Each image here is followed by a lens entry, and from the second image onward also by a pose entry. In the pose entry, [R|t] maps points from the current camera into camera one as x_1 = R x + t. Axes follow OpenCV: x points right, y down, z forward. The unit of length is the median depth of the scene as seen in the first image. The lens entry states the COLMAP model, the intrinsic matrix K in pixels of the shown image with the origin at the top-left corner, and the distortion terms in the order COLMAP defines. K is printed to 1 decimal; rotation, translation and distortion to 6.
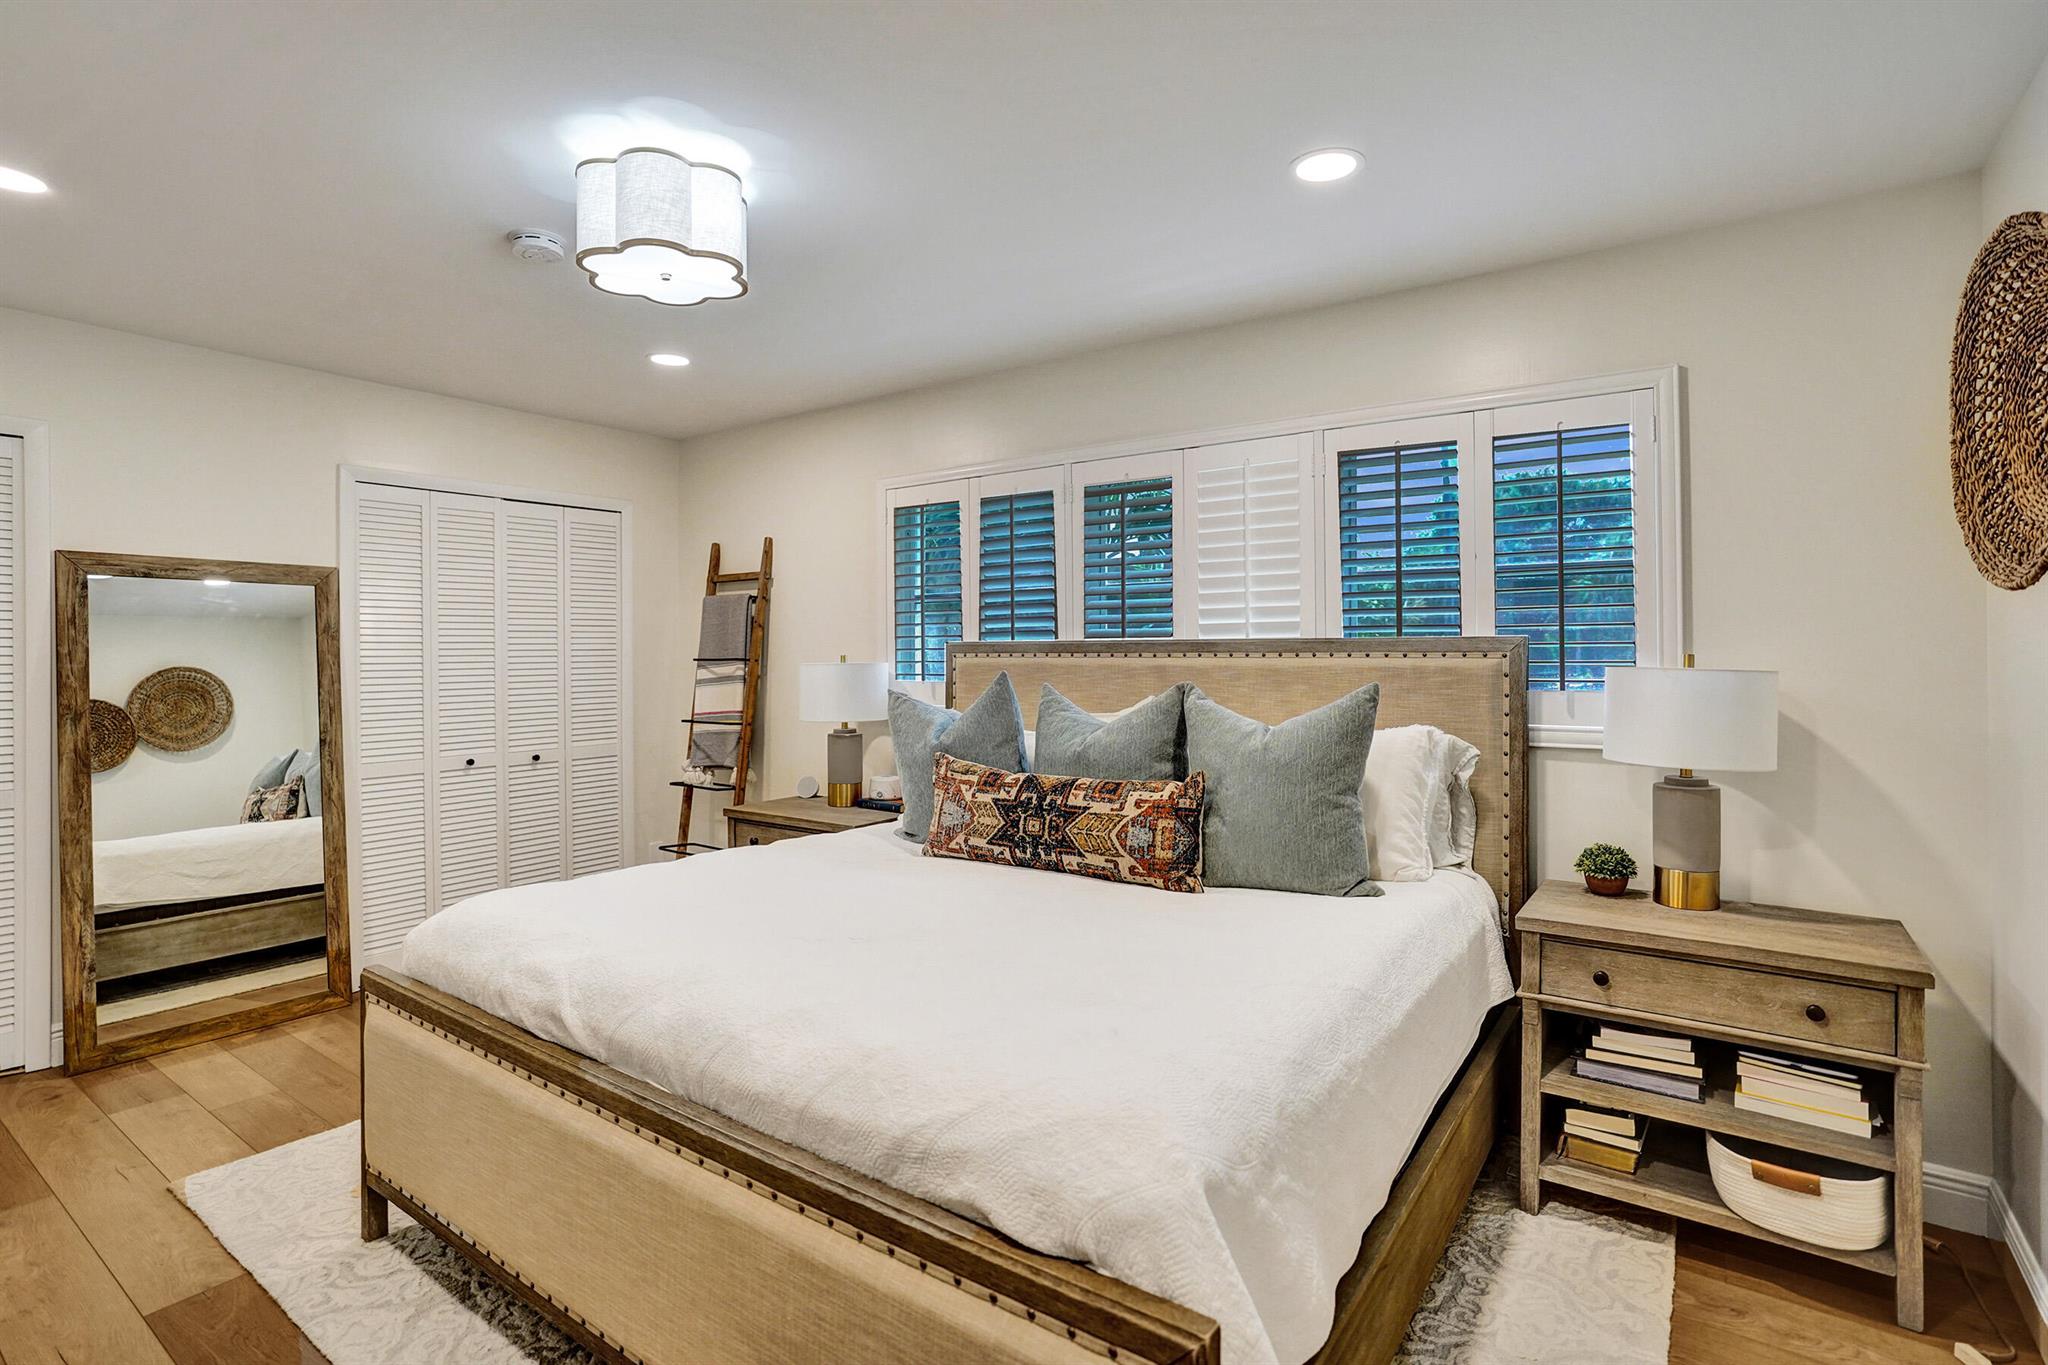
lens RADIAL K [[975.9, 0, 1033.1], [0, 975.9, 660.5], [0, 0, 1]] dist [-0.056851, 0.024475]
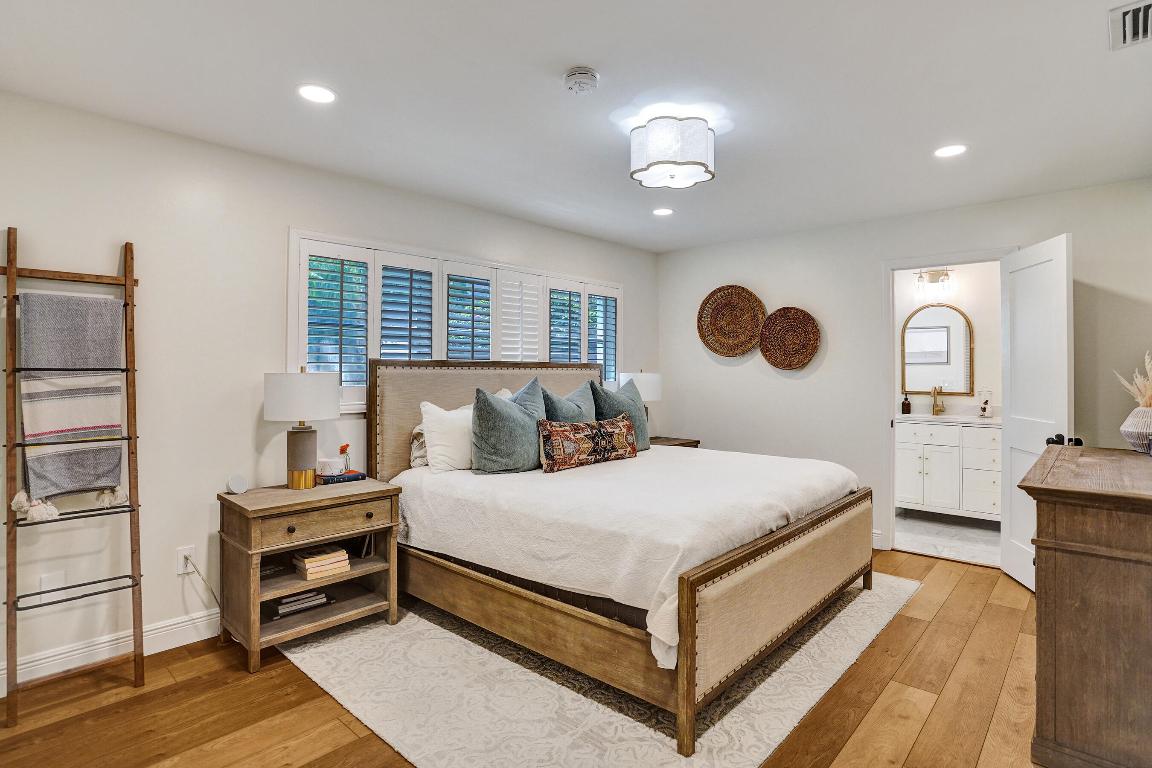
lens RADIAL K [[549.0, 0, 581.1], [0, 549.0, 371.6], [0, 0, 1]] dist [-0.056851, 0.024475]
pose [[0.165116, 0.000413, 0.986274, -1.045016], [0.000123, 1.000000, -0.000439, 0.001709], [-0.986274, 0.000194, 0.165116, 0.684131]]
